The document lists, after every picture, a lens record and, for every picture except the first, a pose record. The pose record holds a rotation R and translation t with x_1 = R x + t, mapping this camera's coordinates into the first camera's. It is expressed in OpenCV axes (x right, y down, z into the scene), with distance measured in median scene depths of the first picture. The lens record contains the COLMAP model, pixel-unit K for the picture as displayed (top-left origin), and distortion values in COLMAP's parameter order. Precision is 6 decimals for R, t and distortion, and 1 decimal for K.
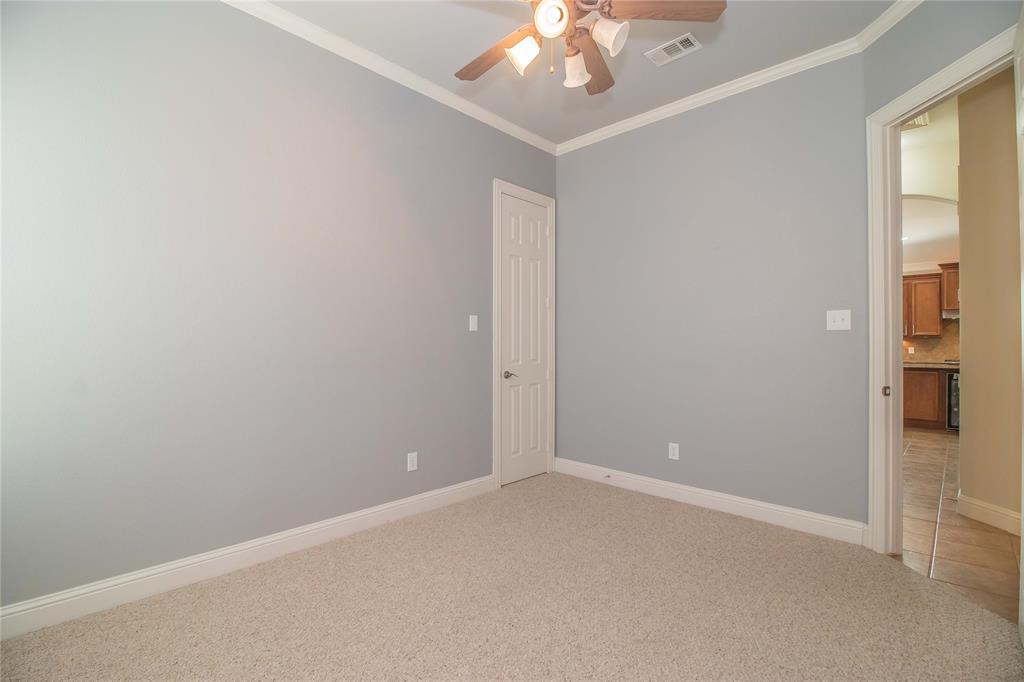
lens RADIAL K [[479.7, 0, 504.1], [0, 479.7, 342.7], [0, 0, 1]] dist [-0.012775, -0.000367]
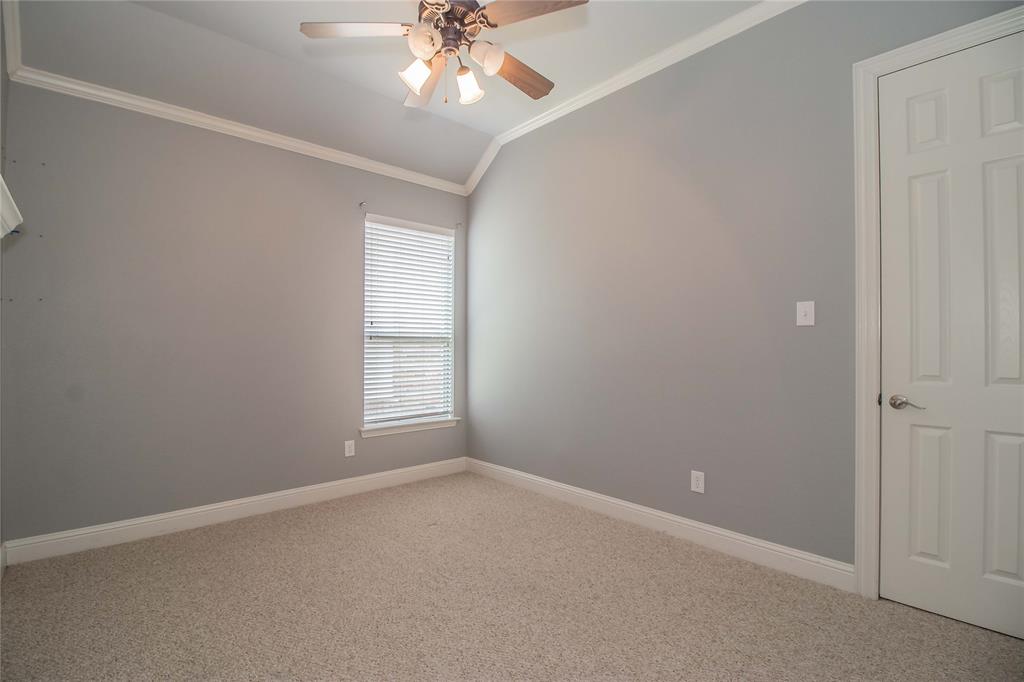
lens RADIAL K [[479.7, 0, 504.1], [0, 479.7, 342.7], [0, 0, 1]] dist [-0.012775, -0.000367]
pose [[-0.063240, -0.001772, -0.997997, 0.590473], [0.004388, 0.999988, -0.002053, -0.001152], [0.997989, -0.004509, -0.063231, 0.604691]]
